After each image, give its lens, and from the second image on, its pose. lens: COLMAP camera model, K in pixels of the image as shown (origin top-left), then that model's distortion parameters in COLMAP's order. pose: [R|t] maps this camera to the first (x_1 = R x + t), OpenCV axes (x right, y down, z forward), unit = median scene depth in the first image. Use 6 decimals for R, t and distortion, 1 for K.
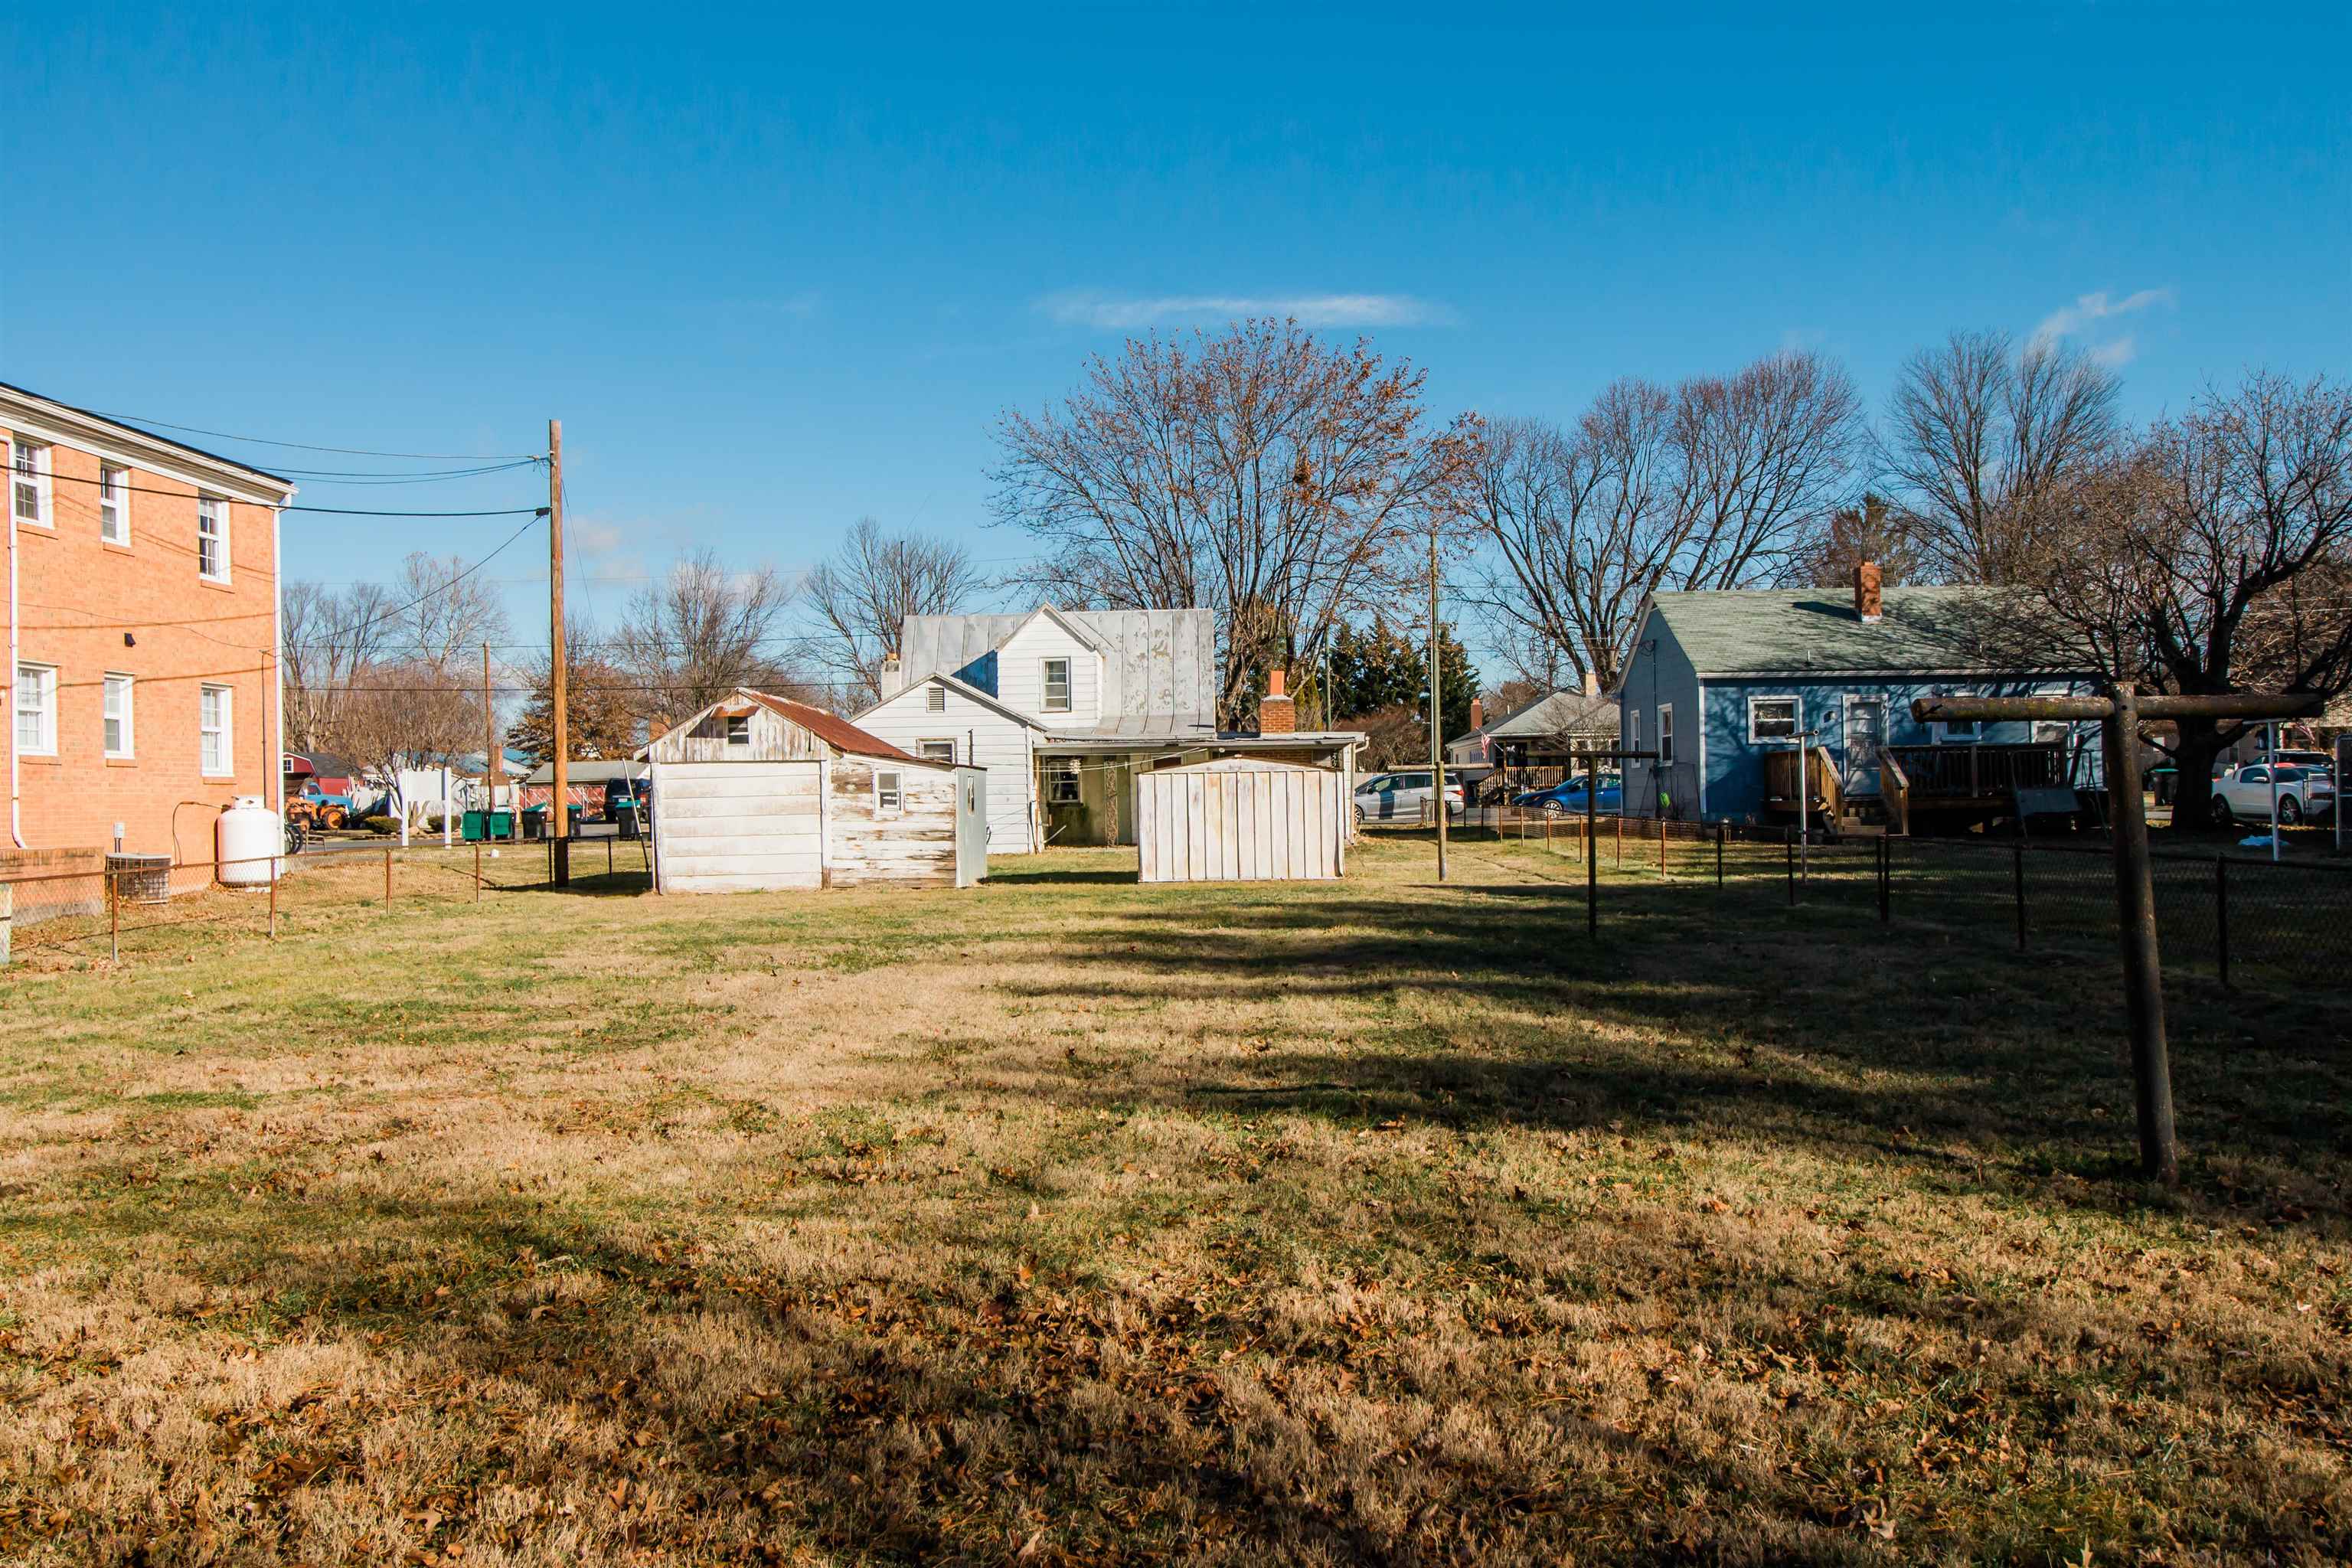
lens RADIAL K [[1952.3, 0, 1176.0], [0, 1952.3, 784.0], [0, 0, 1]] dist [0.001330, 0.000643]
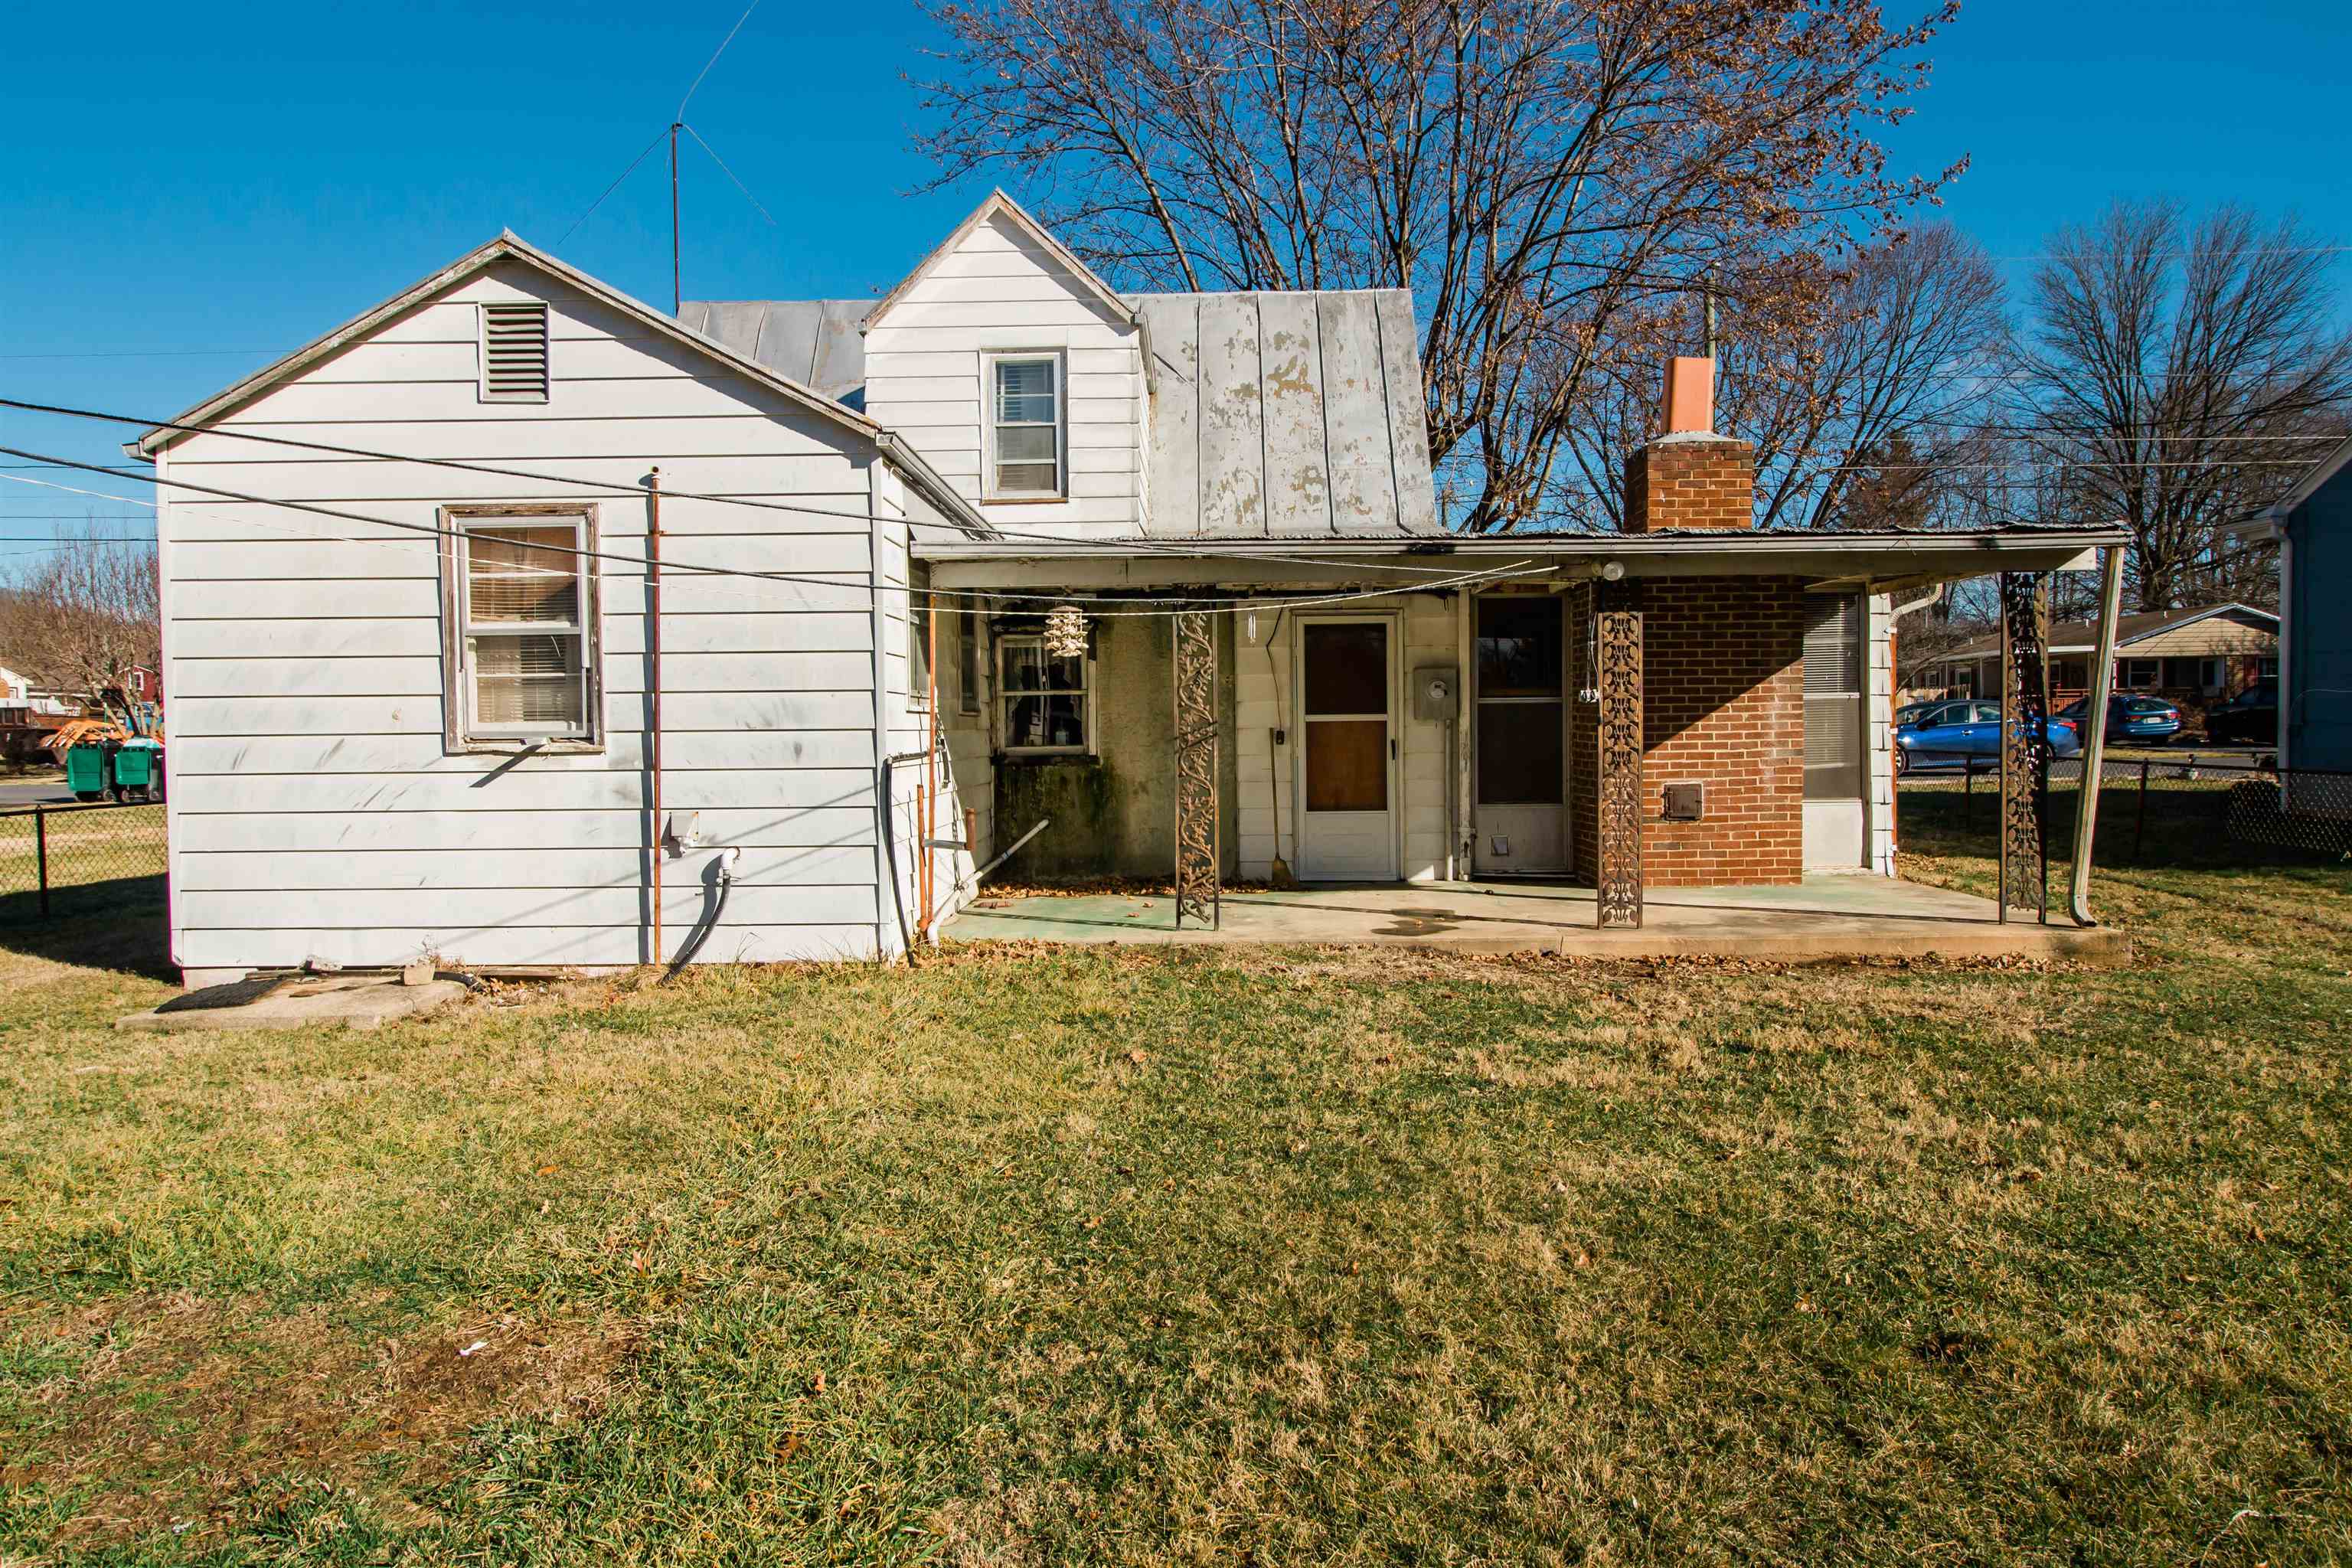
lens RADIAL K [[1484.7, 0, 1176.0], [0, 1484.7, 784.0], [0, 0, 1]] dist [-0.004472, -0.000669]
pose [[0.999960, 0.008911, -0.000789, -0.035284], [-0.008867, 0.998959, 0.044742, 0.003155], [0.001187, -0.044733, 0.998998, 0.776004]]
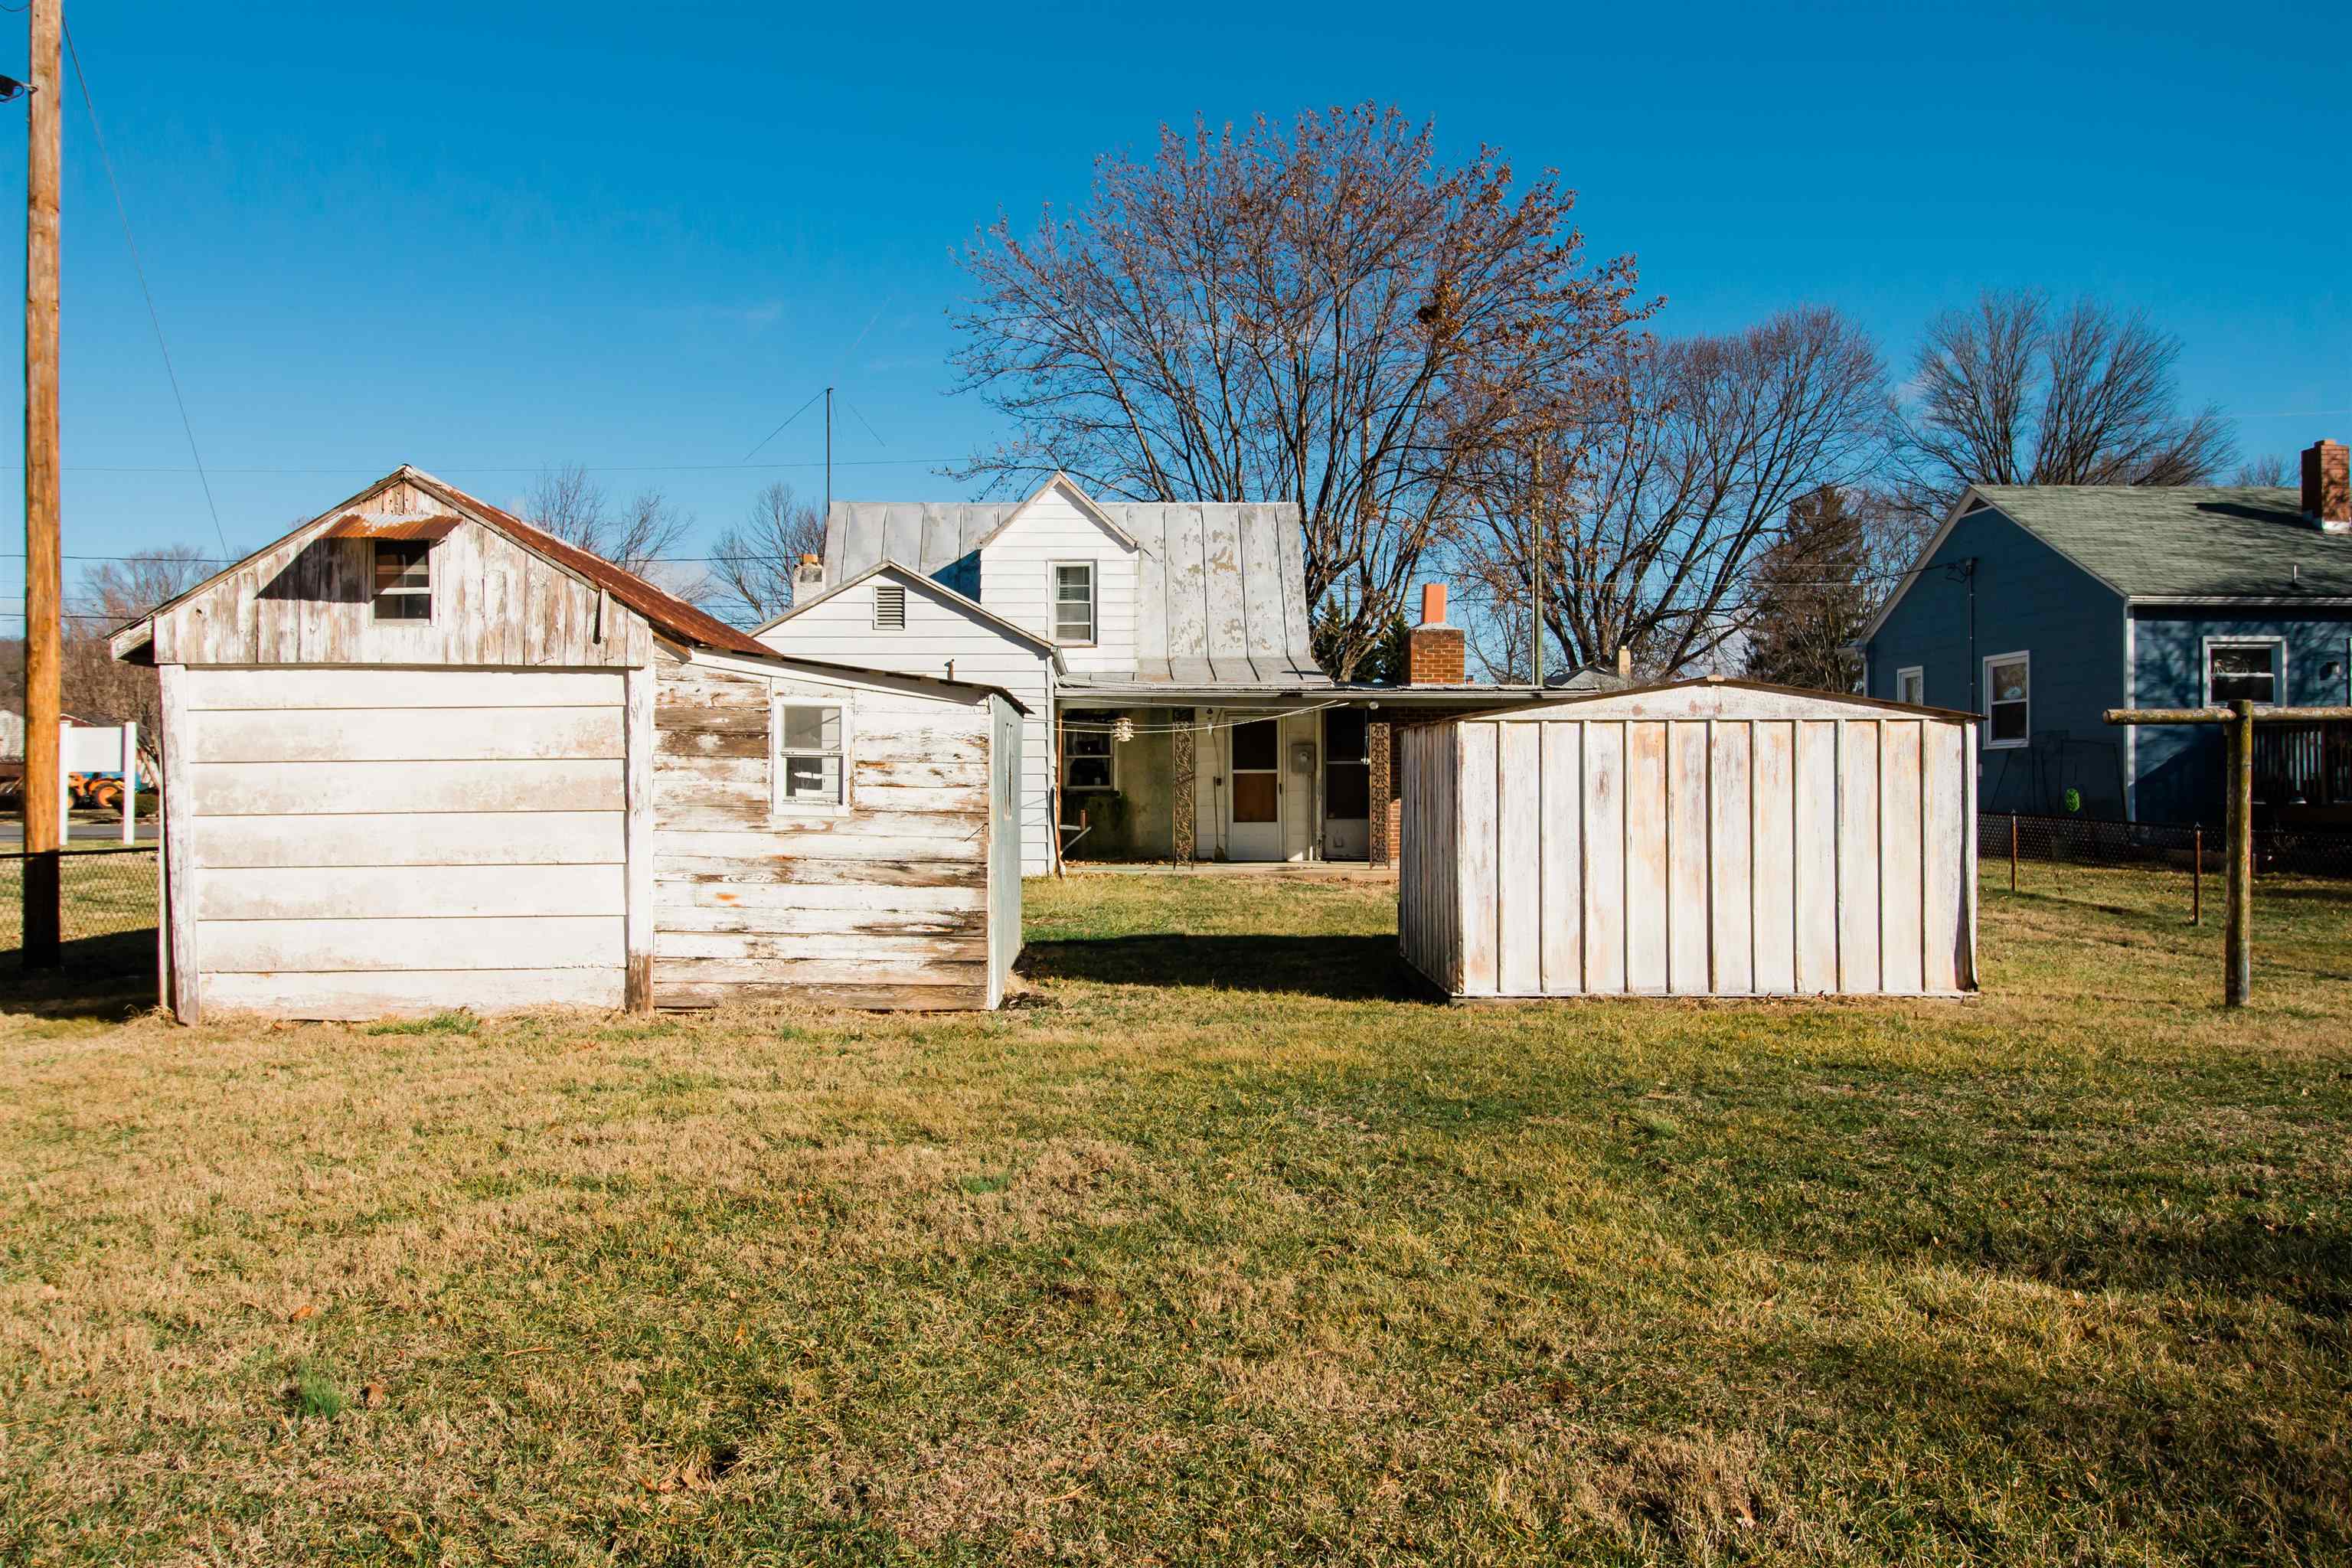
lens RADIAL K [[1789.7, 0, 1176.0], [0, 1789.7, 784.0], [0, 0, 1]] dist [0.006675, 0.000258]
pose [[0.997966, 0.015720, 0.061773, -0.067839], [-0.016051, 0.999859, 0.004869, 0.004678], [-0.061688, -0.005850, 0.998078, 0.450707]]
